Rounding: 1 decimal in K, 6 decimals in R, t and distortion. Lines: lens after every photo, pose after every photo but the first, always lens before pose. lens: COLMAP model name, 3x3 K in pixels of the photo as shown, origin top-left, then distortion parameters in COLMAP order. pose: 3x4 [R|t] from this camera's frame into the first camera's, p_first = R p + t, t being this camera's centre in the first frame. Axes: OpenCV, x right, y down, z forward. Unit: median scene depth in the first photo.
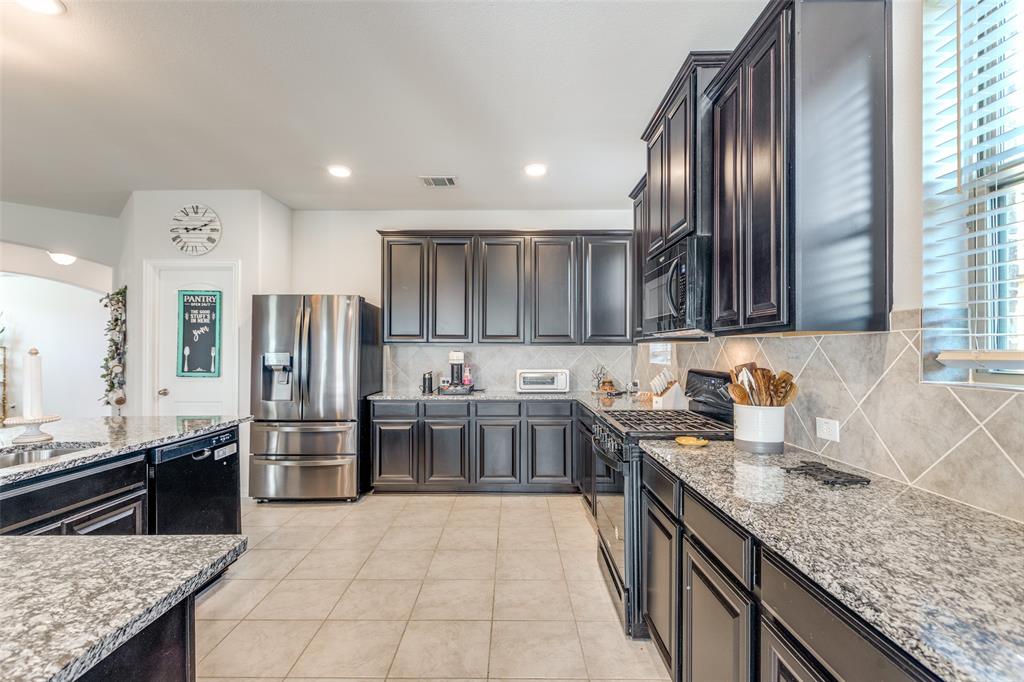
lens RADIAL K [[454.0, 0, 518.7], [0, 454.0, 345.9], [0, 0, 1]] dist [0.000234, -0.000062]
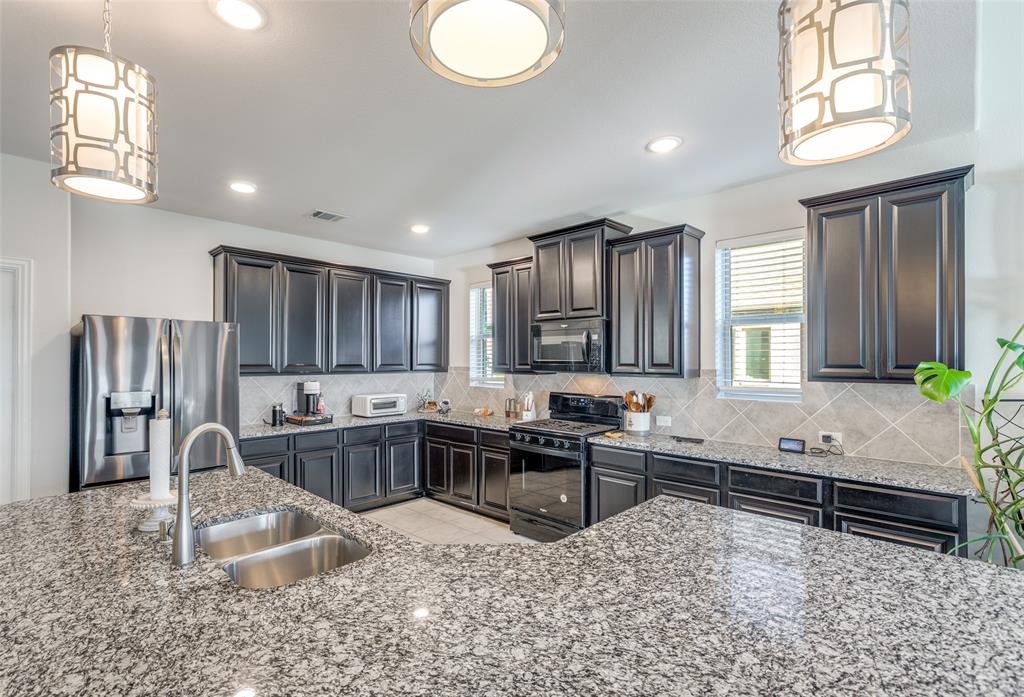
lens RADIAL K [[473.7, 0, 466.2], [0, 473.7, 353.2], [0, 0, 1]] dist [-0.000384, 0.000628]
pose [[0.723568, 0.010003, 0.690180, -0.633416], [-0.006894, 0.999950, -0.007265, -0.046396], [-0.690218, 0.000499, 0.723601, 0.014703]]
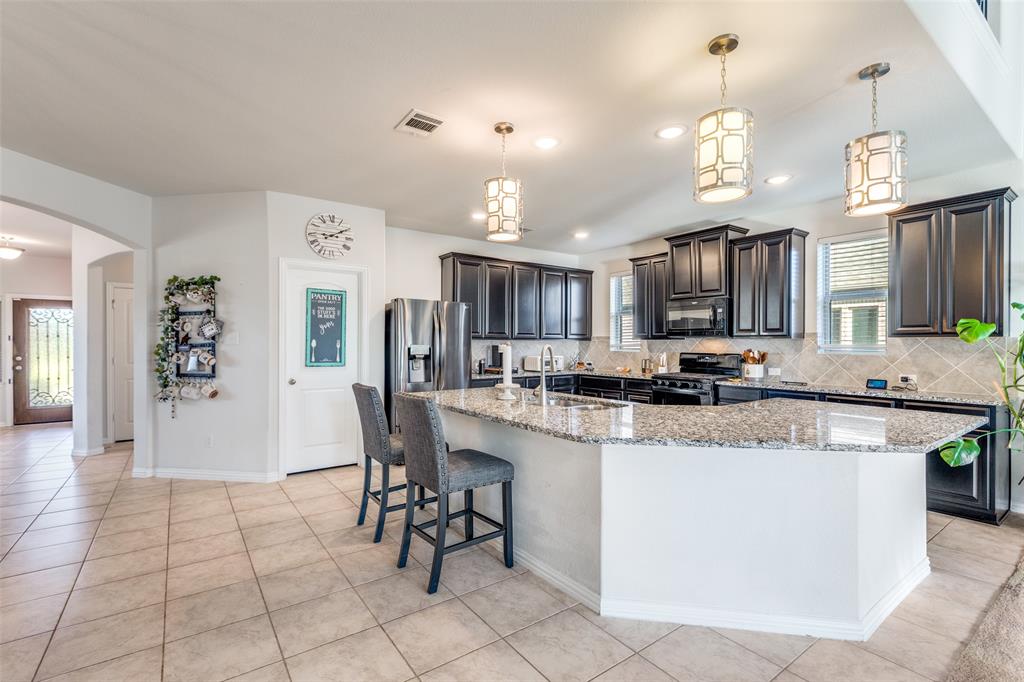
lens RADIAL K [[443.5, 0, 480.5], [0, 443.5, 340.4], [0, 0, 1]] dist [0.002171, -0.000437]
pose [[0.831810, 0.005824, 0.555030, -1.016230], [-0.008708, 0.999959, 0.002558, -0.002321], [-0.554992, -0.006961, 0.831826, -0.128185]]
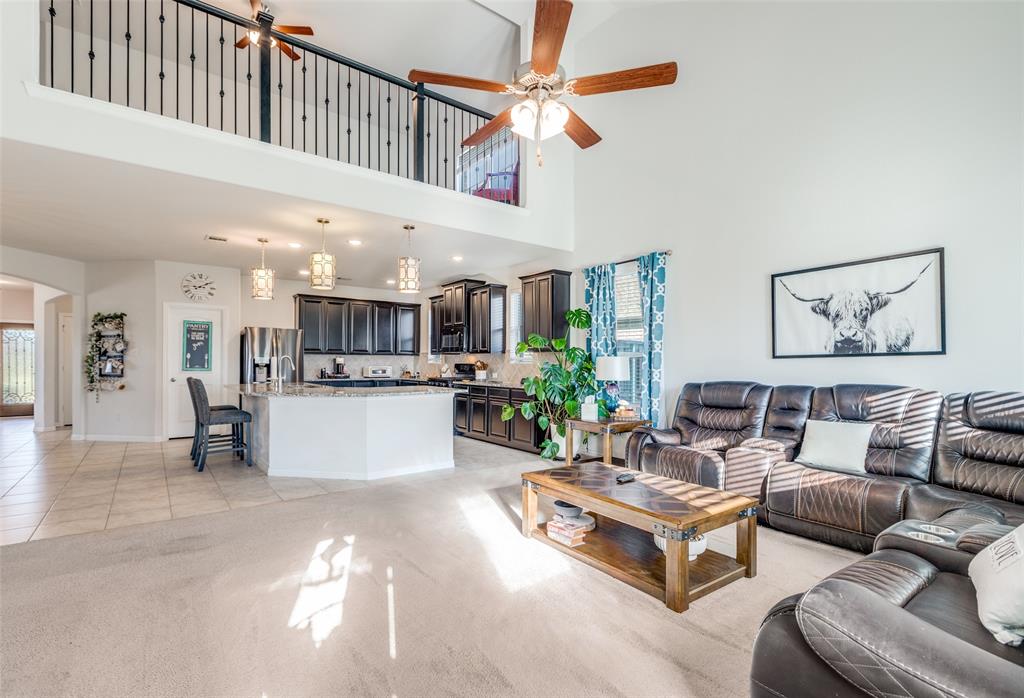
lens RADIAL K [[461.2, 0, 462.8], [0, 461.2, 357.4], [0, 0, 1]] dist [-0.001273, -0.000162]
pose [[0.830451, 0.010155, 0.556999, -0.860356], [-0.012800, 0.999918, 0.000853, 0.002581], [-0.556944, -0.007838, 0.830513, -1.058680]]
